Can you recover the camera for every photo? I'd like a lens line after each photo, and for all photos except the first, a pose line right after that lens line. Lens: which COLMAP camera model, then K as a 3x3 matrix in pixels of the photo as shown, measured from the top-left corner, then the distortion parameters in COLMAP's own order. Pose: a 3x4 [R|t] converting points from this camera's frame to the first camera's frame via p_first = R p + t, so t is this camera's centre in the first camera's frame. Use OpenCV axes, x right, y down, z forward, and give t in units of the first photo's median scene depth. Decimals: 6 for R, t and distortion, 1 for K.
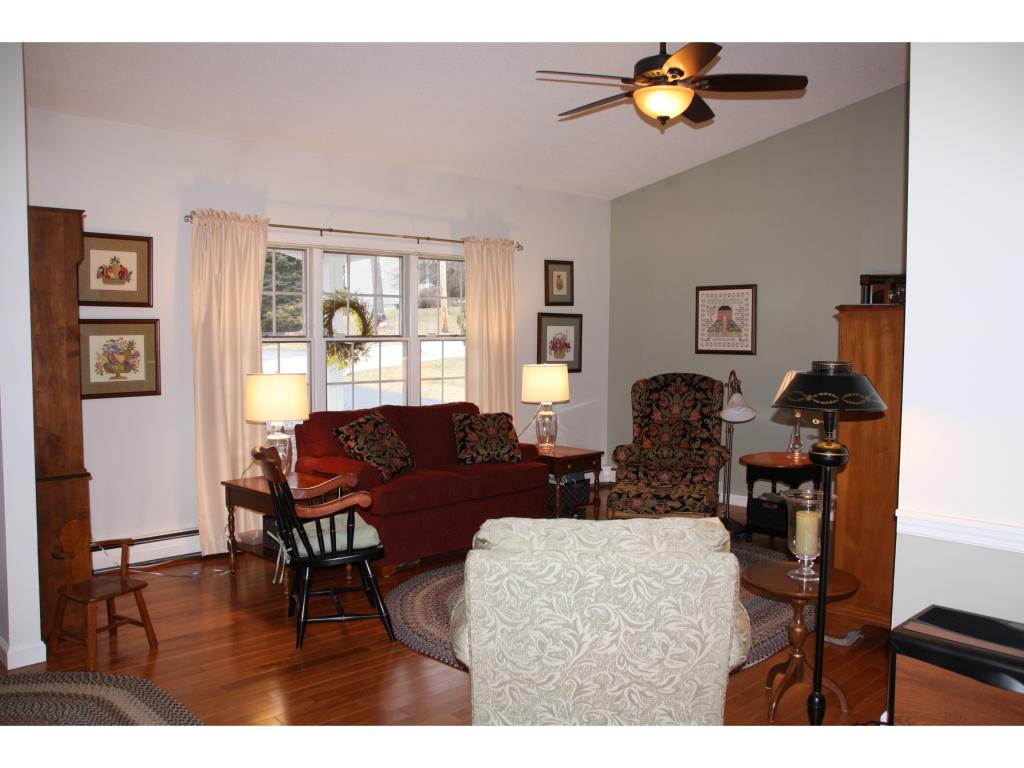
lens RADIAL K [[864.7, 0, 526.3], [0, 864.7, 385.7], [0, 0, 1]] dist [-0.129600, 0.117546]
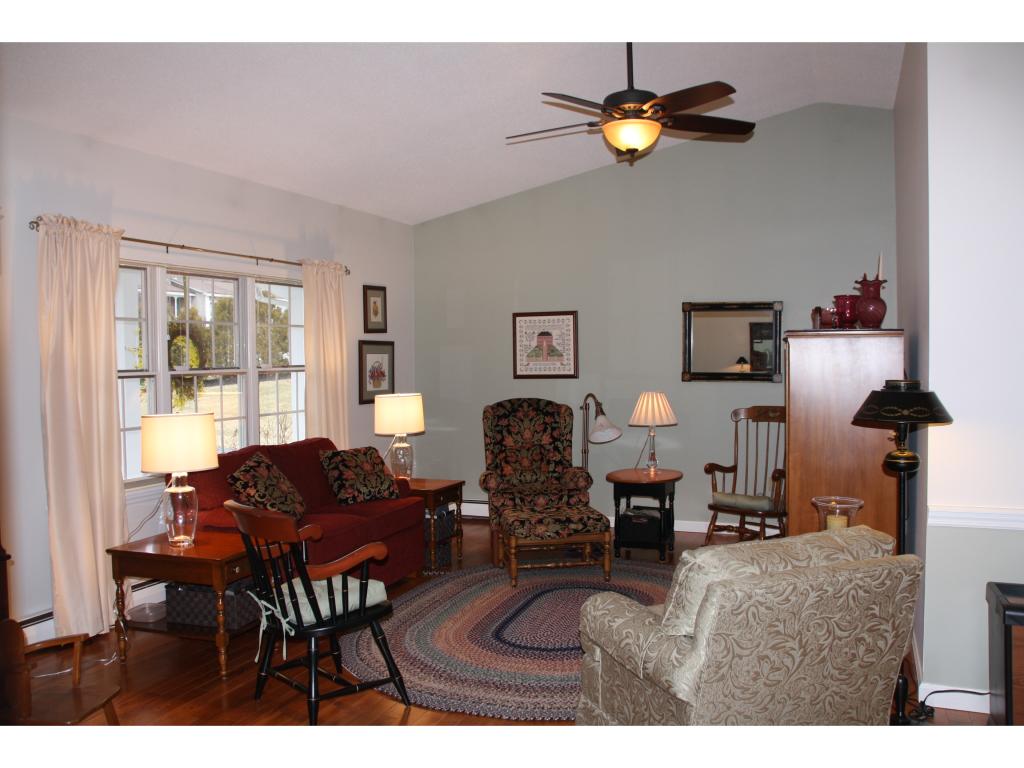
lens RADIAL K [[864.7, 0, 521.3], [0, 864.7, 386.4], [0, 0, 1]] dist [-0.129600, 0.117546]
pose [[0.910641, -0.029261, 0.412161, -0.257351], [0.041688, 0.998906, -0.021191, -0.007490], [-0.411090, 0.036480, 0.910865, 0.077839]]
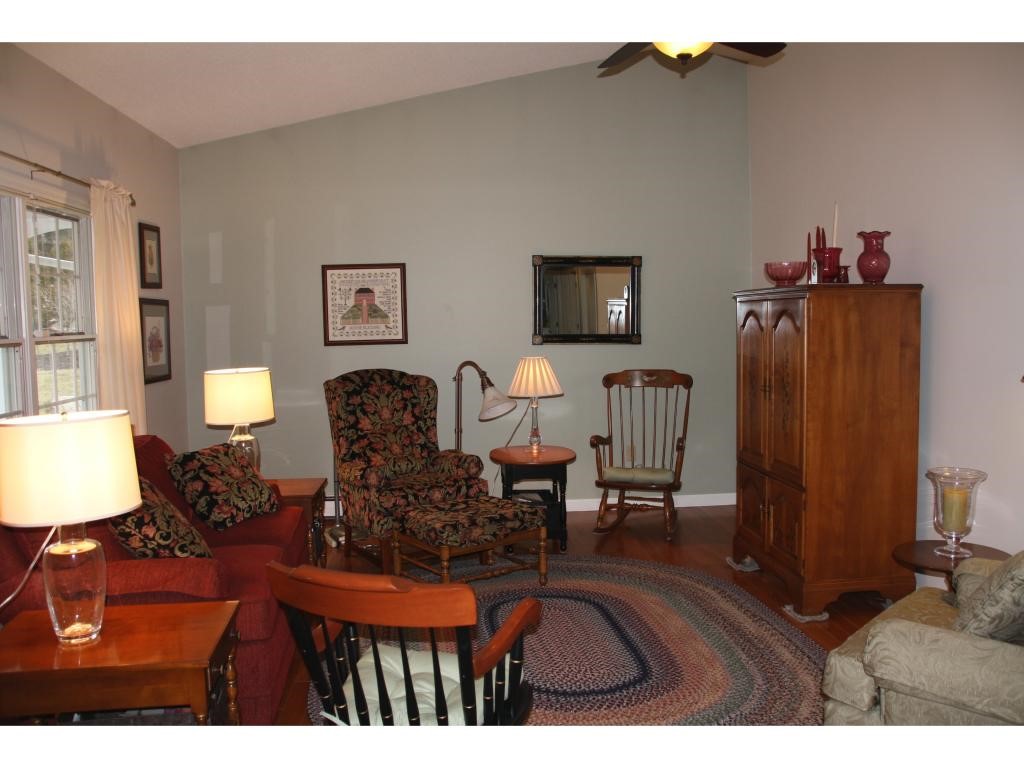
lens RADIAL K [[864.7, 0, 518.3], [0, 864.7, 387.9], [0, 0, 1]] dist [-0.129600, 0.117546]
pose [[0.629899, -0.079599, 0.772587, -0.389054], [0.068904, 0.996539, 0.046495, -0.027049], [-0.773614, 0.023947, 0.633204, 0.395444]]
